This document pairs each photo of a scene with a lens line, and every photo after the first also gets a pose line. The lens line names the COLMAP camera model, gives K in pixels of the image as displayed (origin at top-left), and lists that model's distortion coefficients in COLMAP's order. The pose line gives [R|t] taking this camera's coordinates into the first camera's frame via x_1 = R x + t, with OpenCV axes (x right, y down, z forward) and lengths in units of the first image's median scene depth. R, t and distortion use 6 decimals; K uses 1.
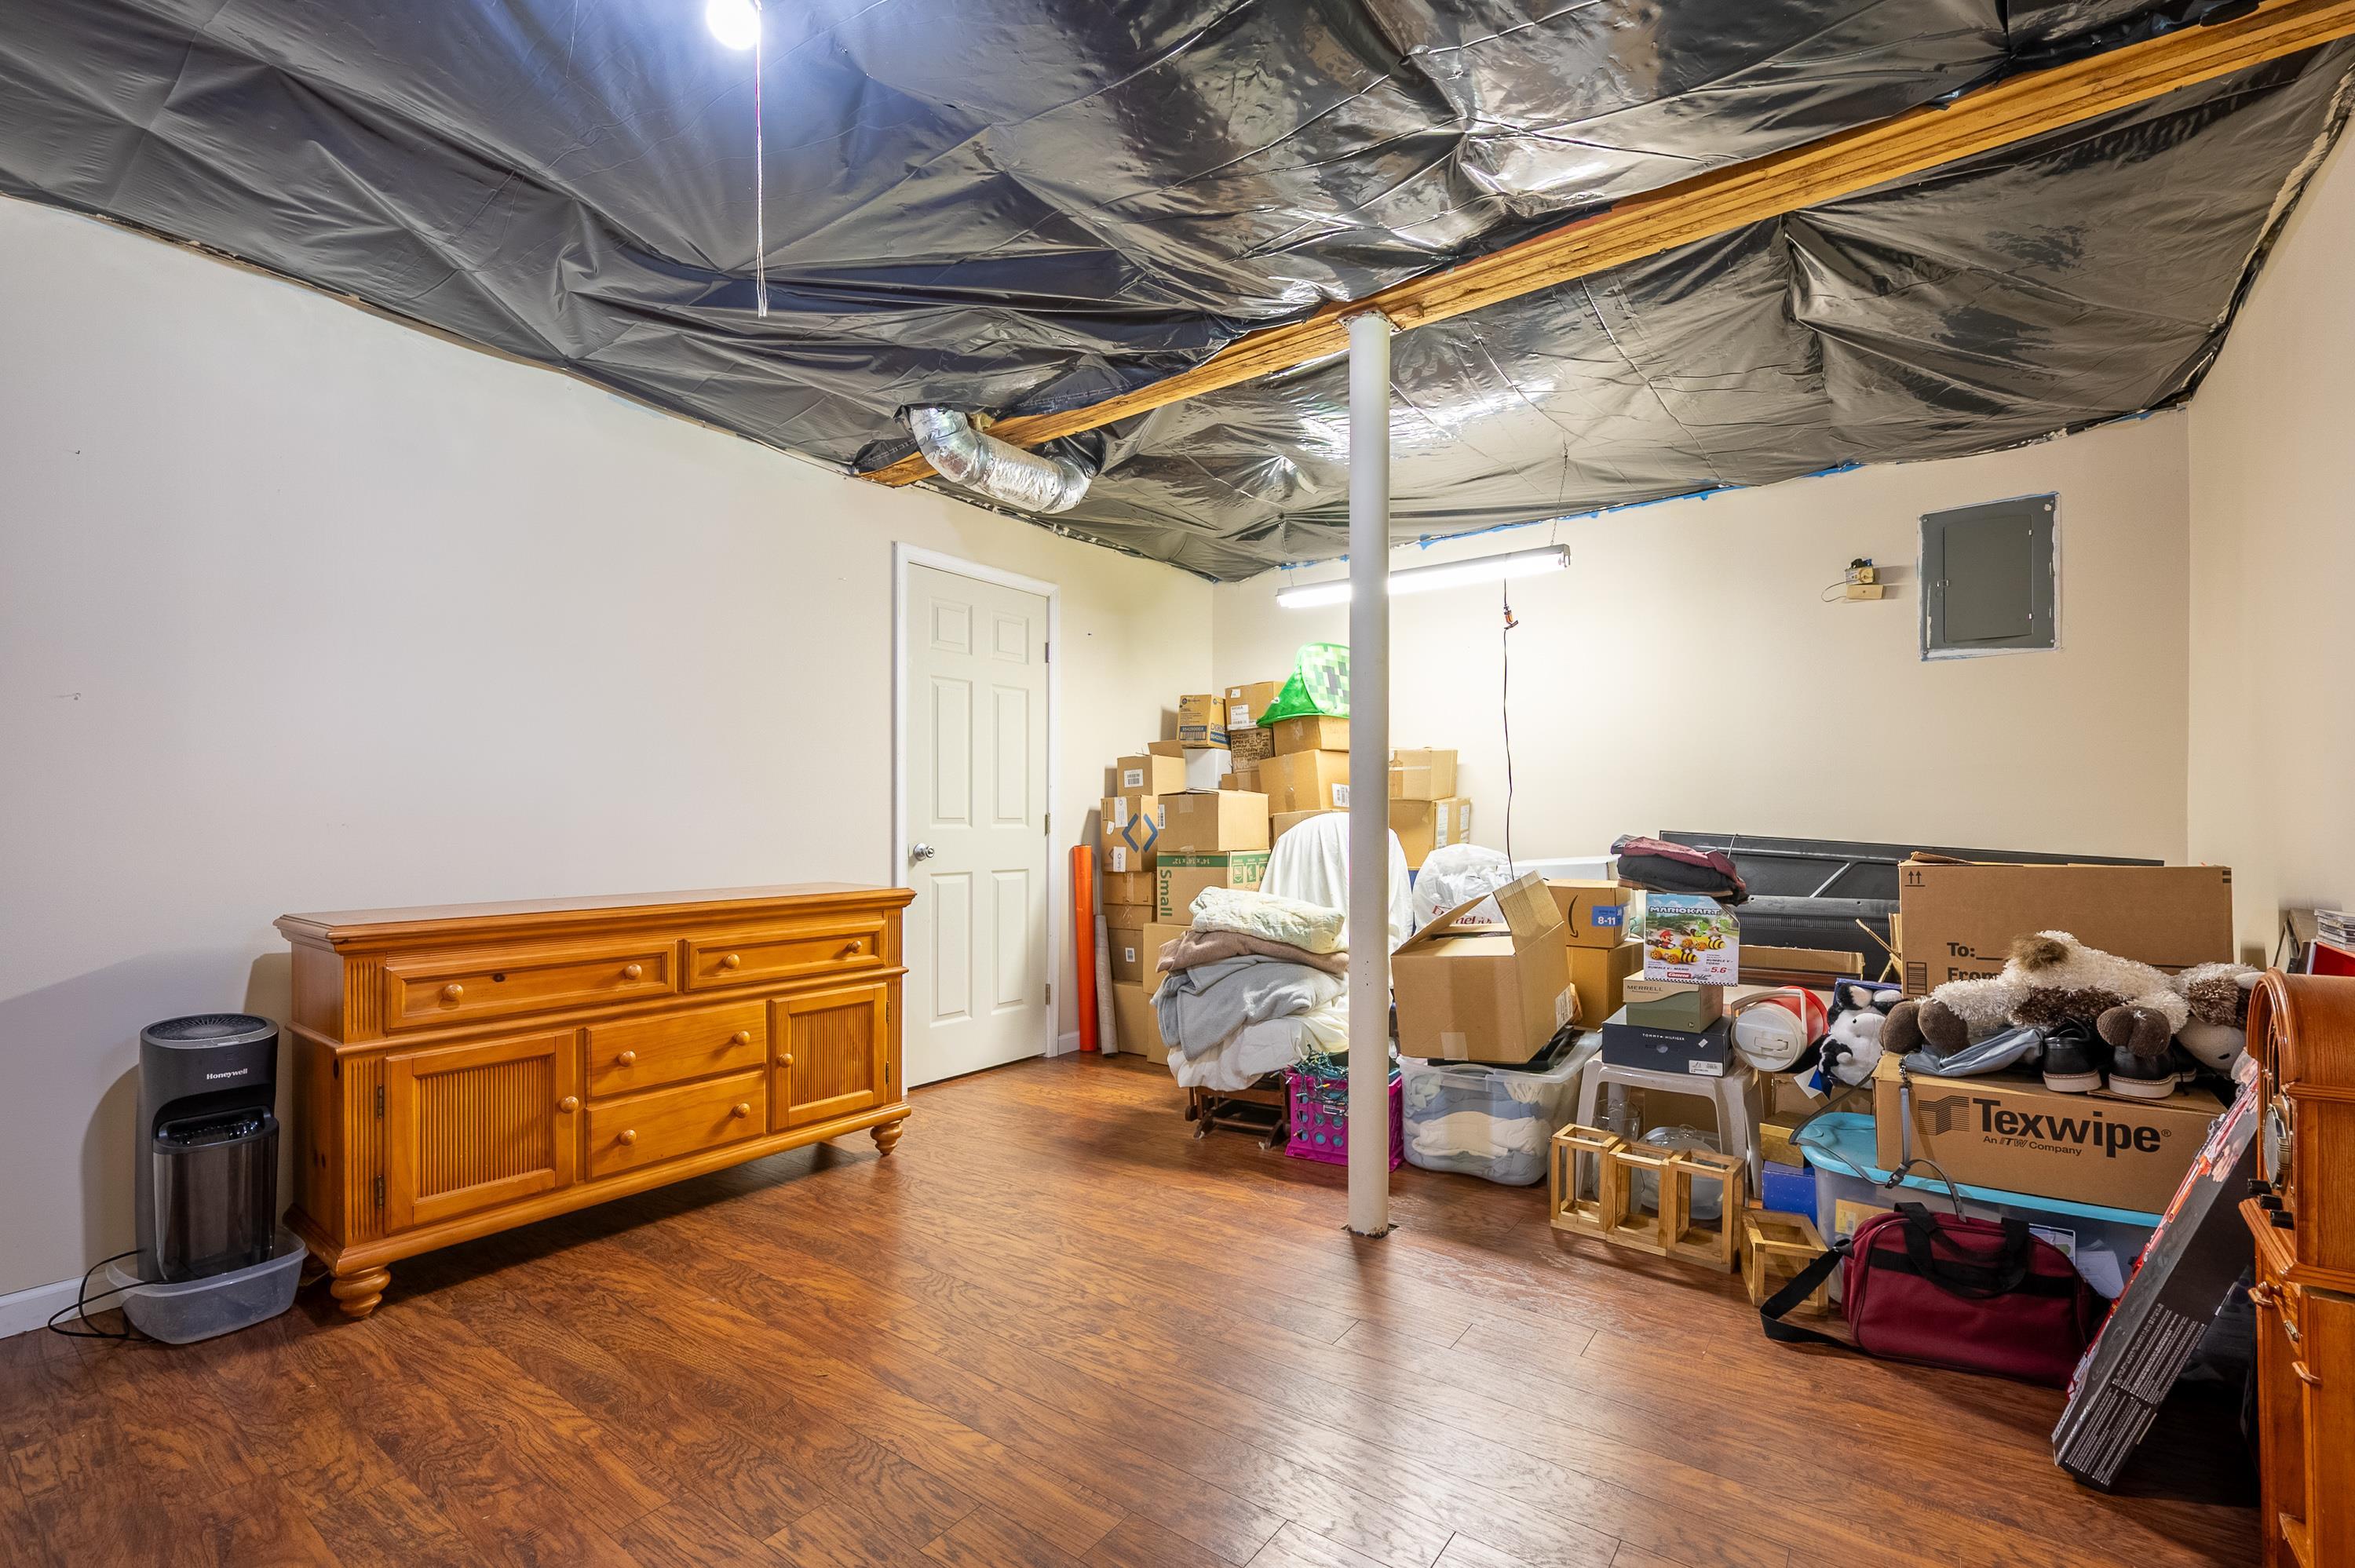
lens RADIAL K [[1024.8, 0, 1182.8], [0, 1024.8, 819.3], [0, 0, 1]] dist [-0.000334, -0.000041]
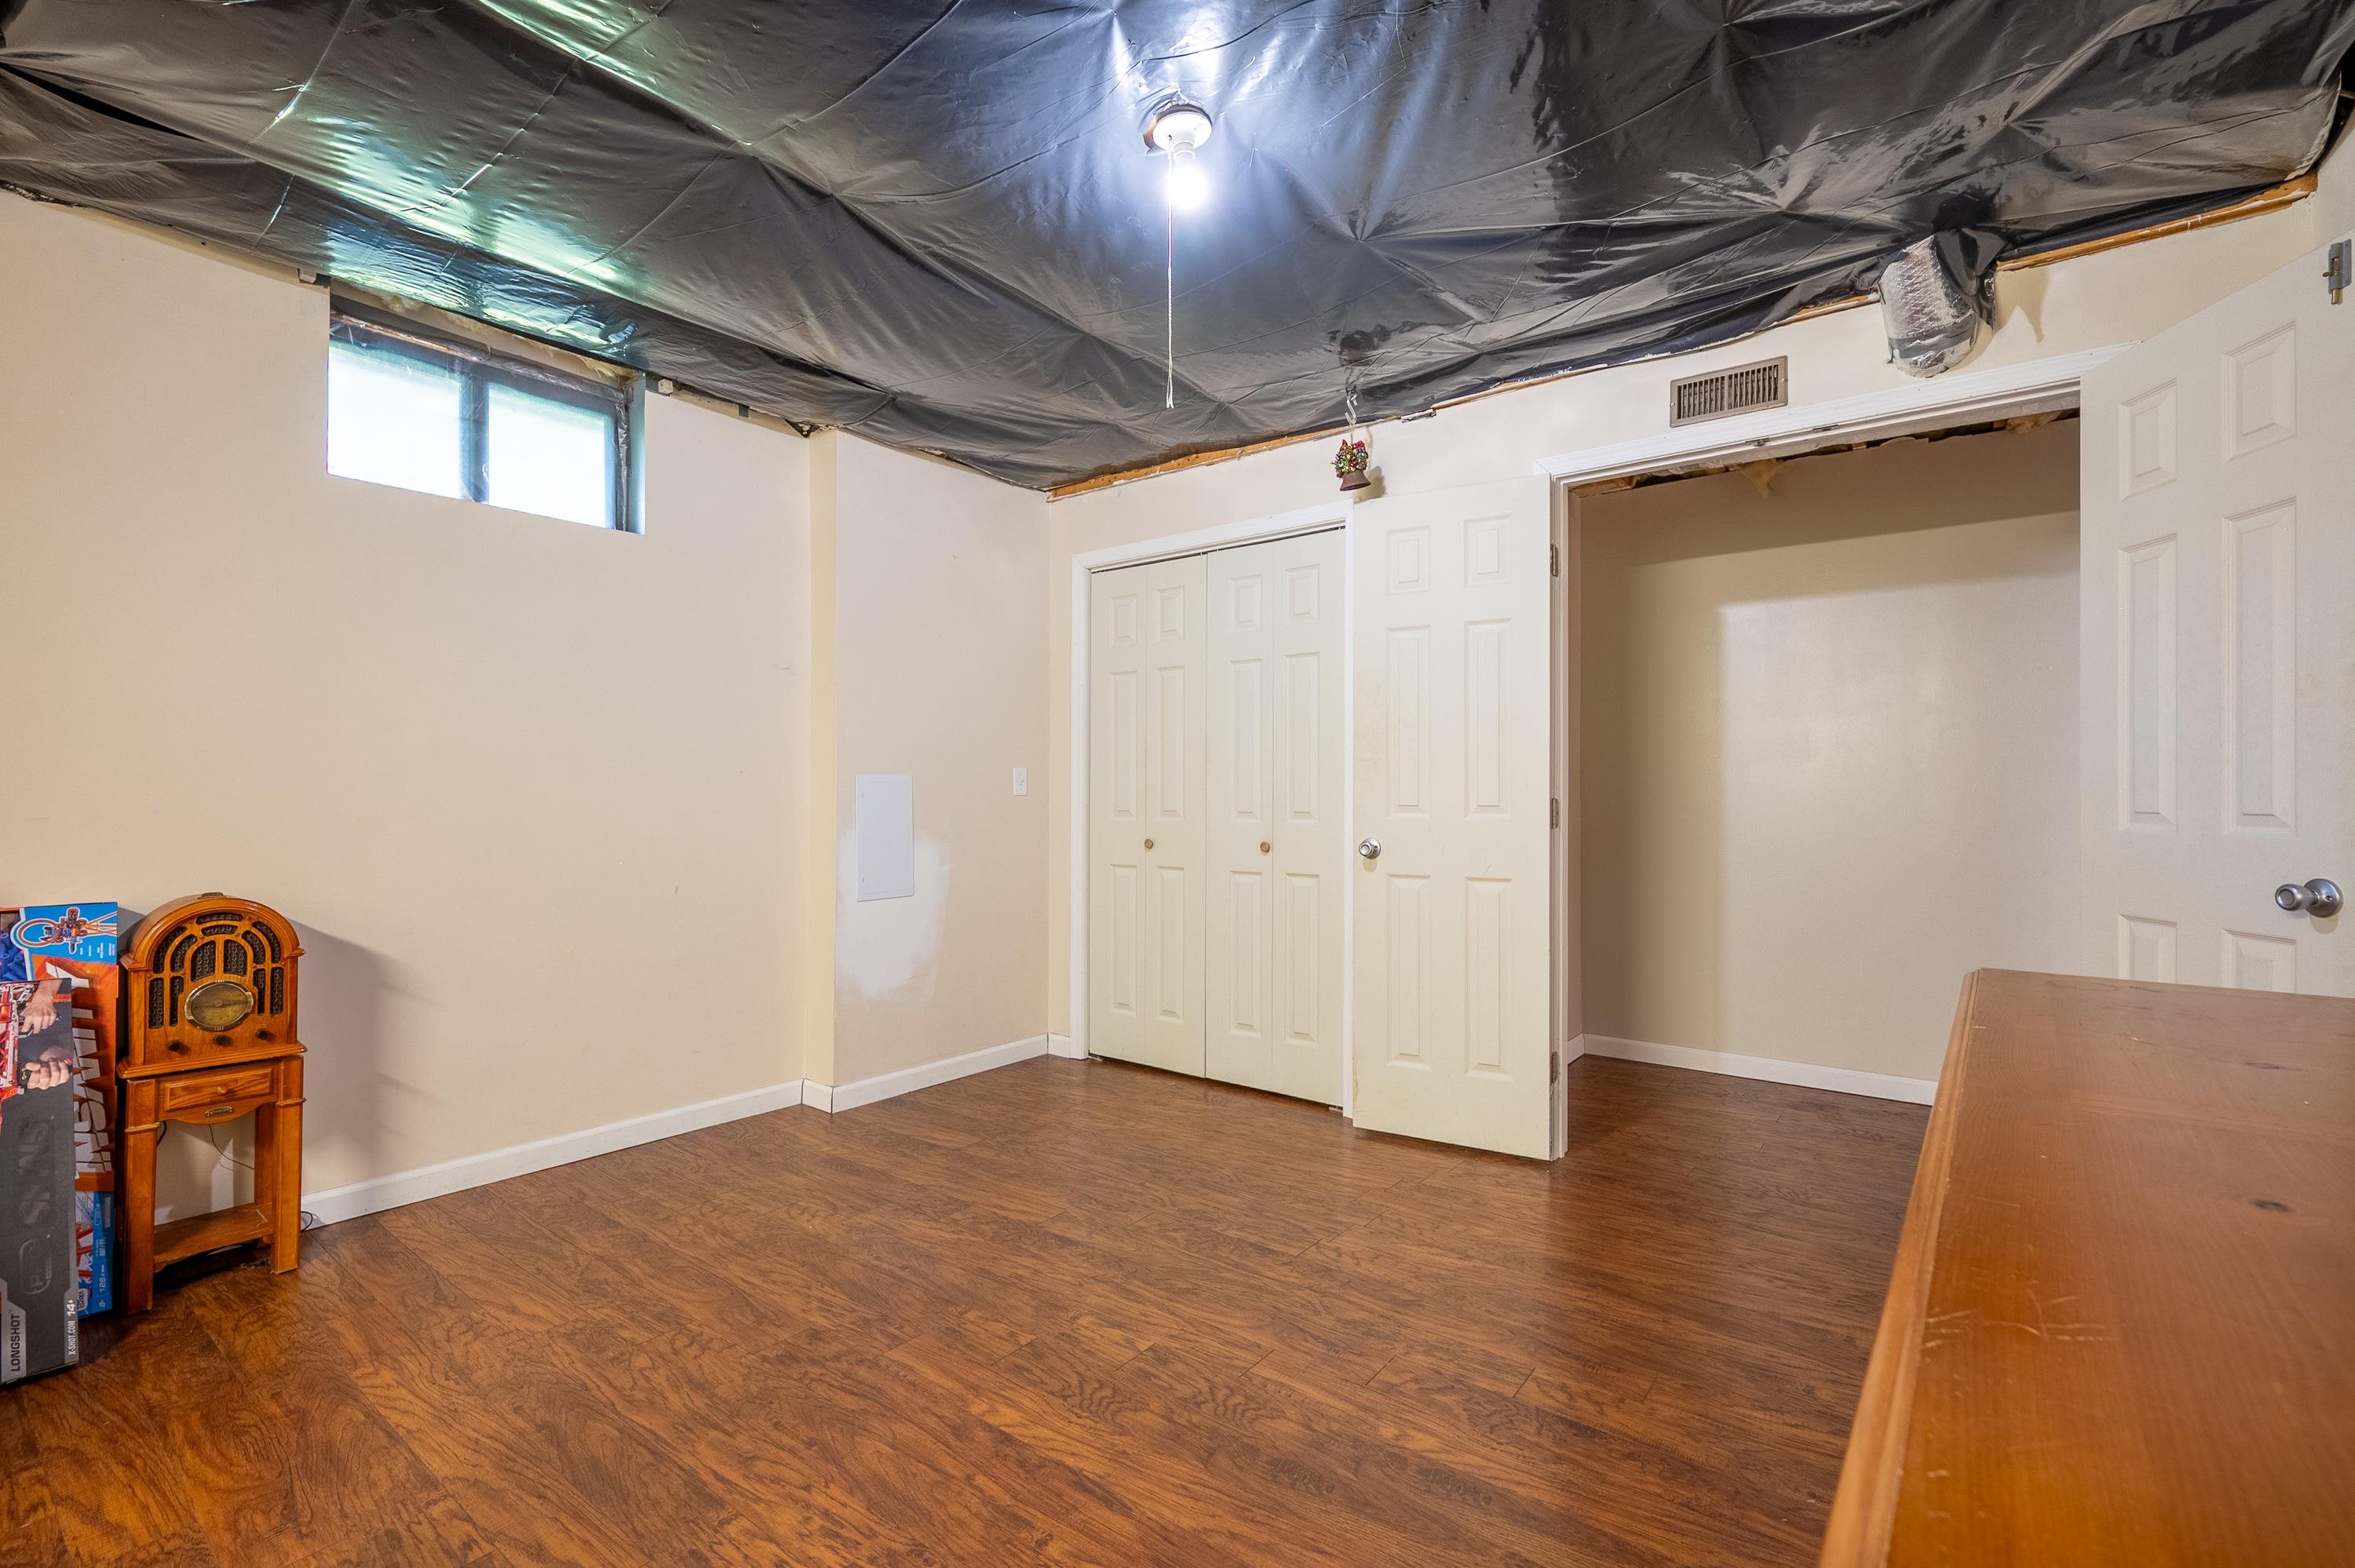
lens RADIAL K [[1029.5, 0, 1177.5], [0, 1029.5, 784.0], [0, 0, 1]] dist [0.000417, 0.000013]
pose [[-0.999854, 0.005732, 0.016125, -0.223053], [0.005546, 0.999918, -0.011534, -0.005413], [-0.016189, -0.011443, -0.999803, 1.125009]]
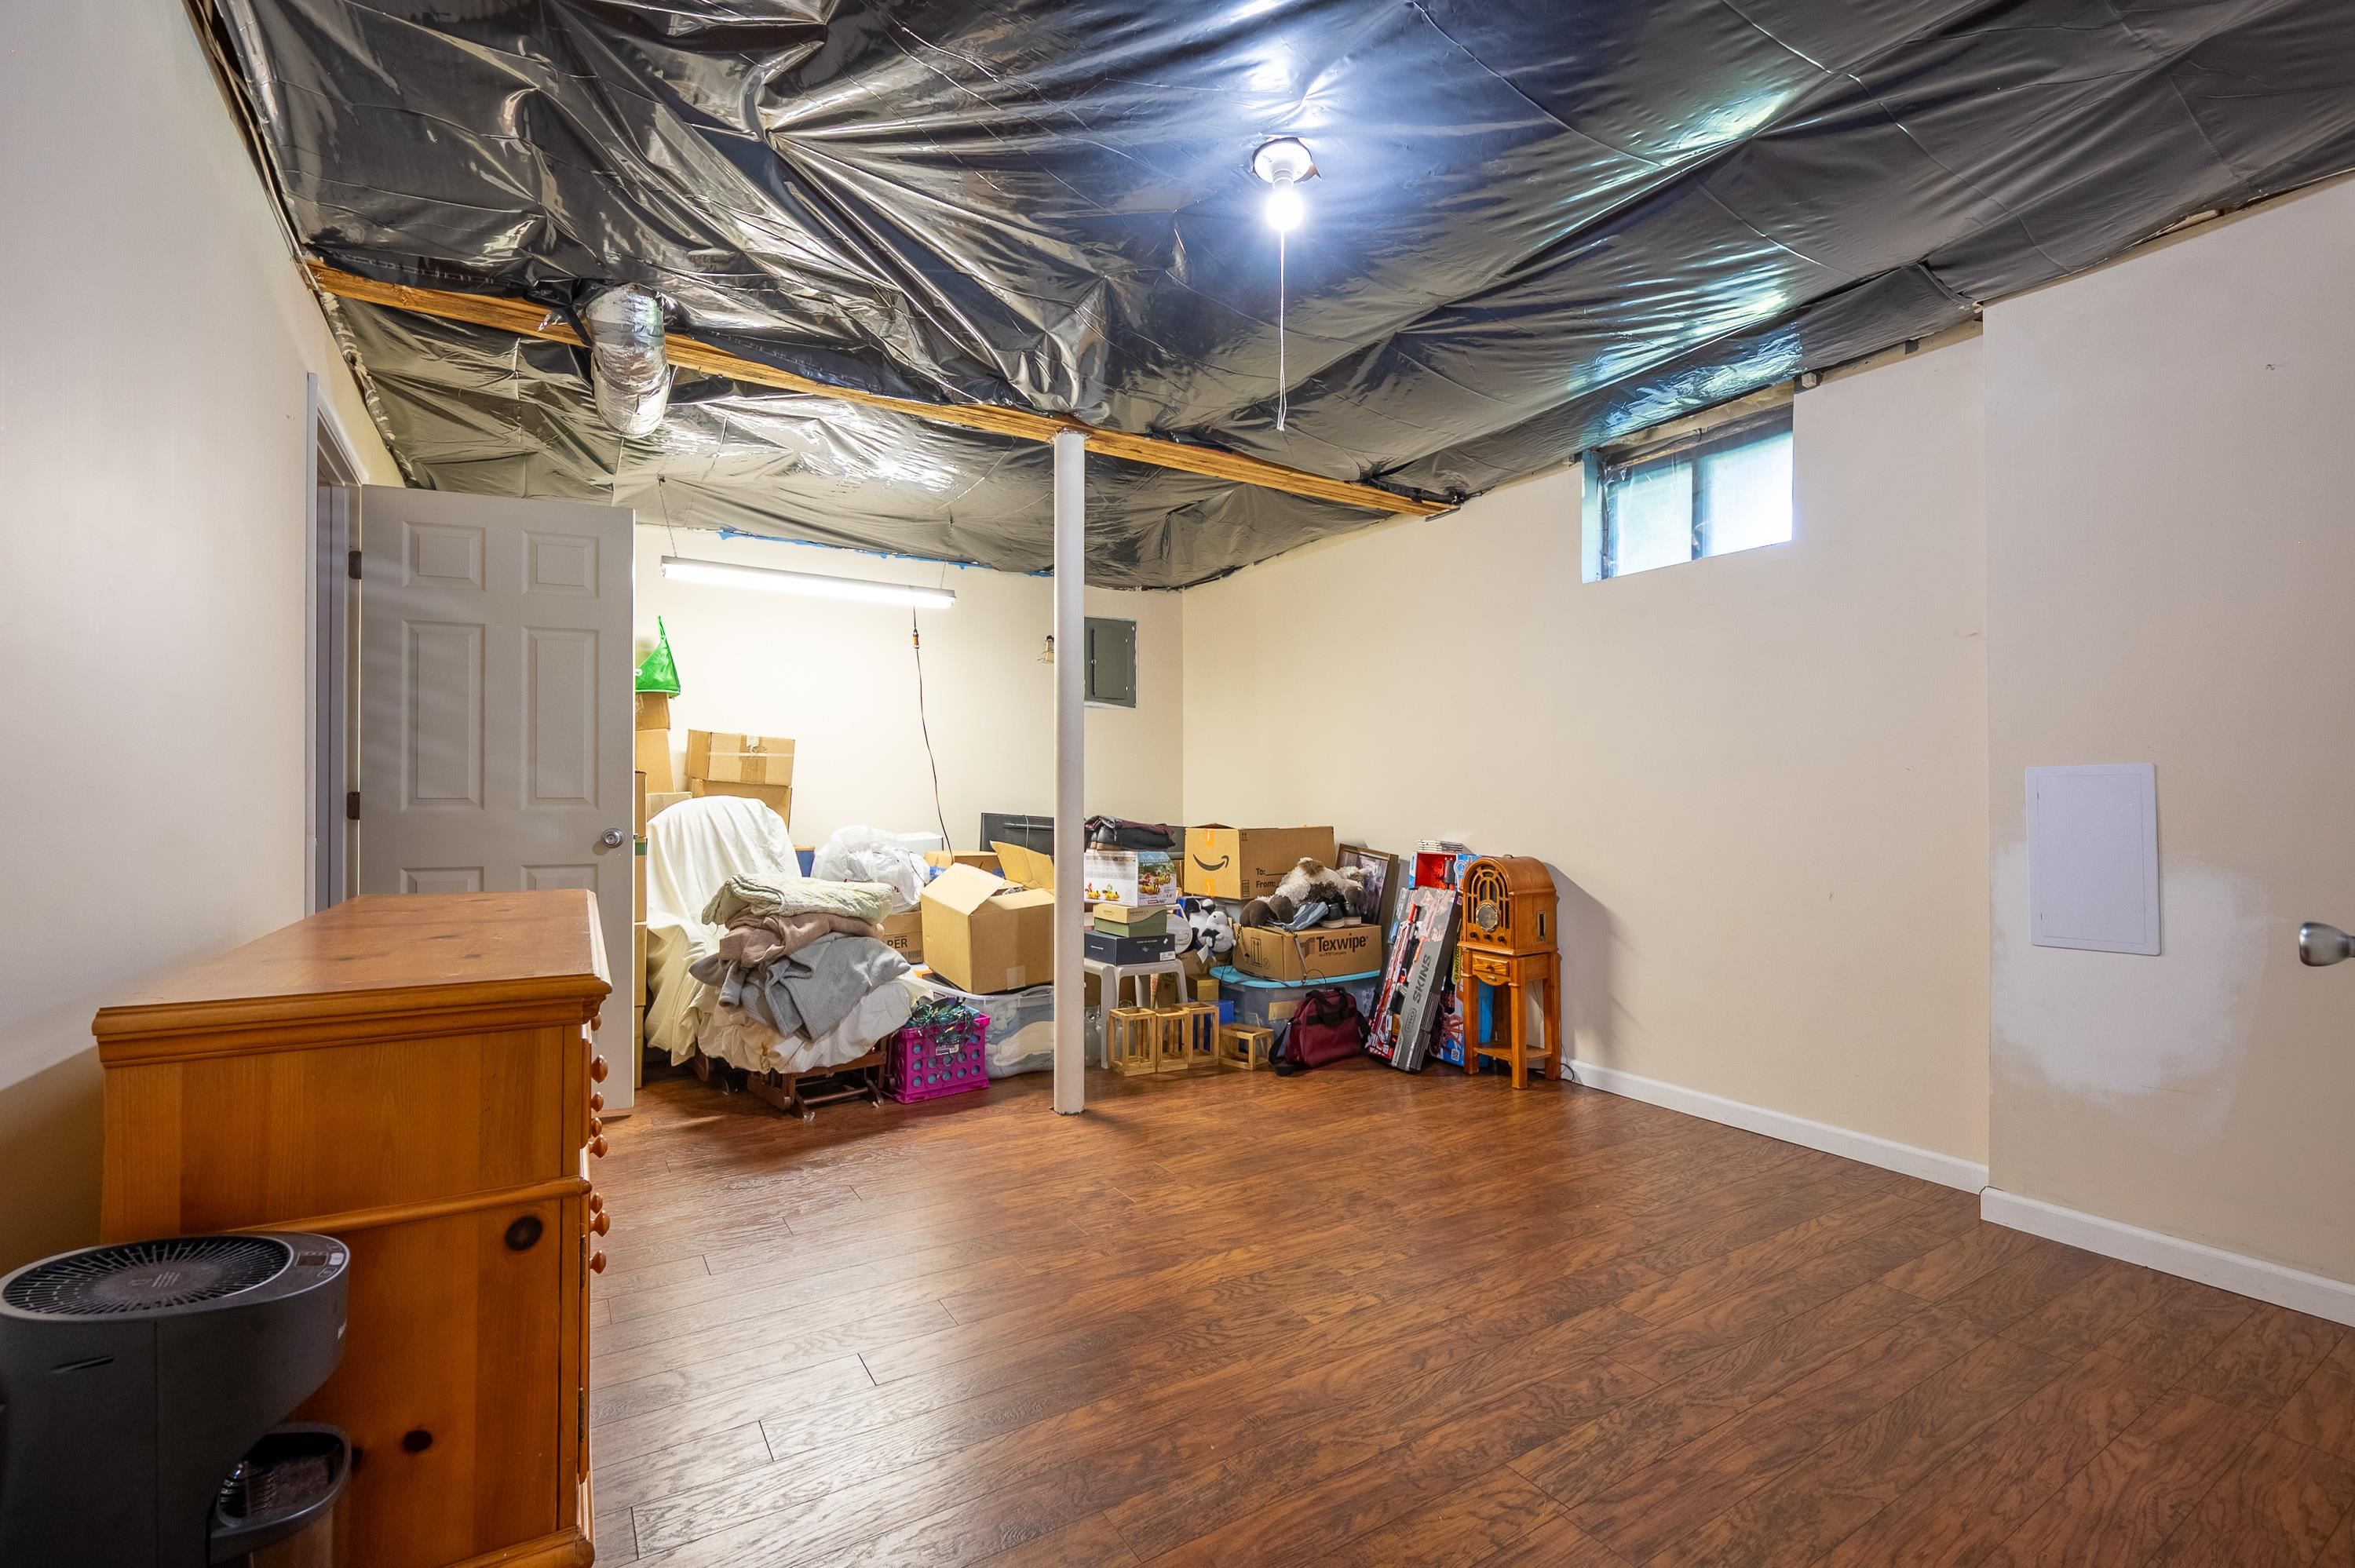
lens RADIAL K [[1026.3, 0, 1177.5], [0, 1026.3, 784.0], [0, 0, 1]] dist [-0.002780, -0.000216]
pose [[0.367855, 0.023425, 0.929588, -0.851247], [-0.004342, 0.999715, -0.023474, 0.004489], [-0.929873, 0.004598, 0.367852, 0.315118]]
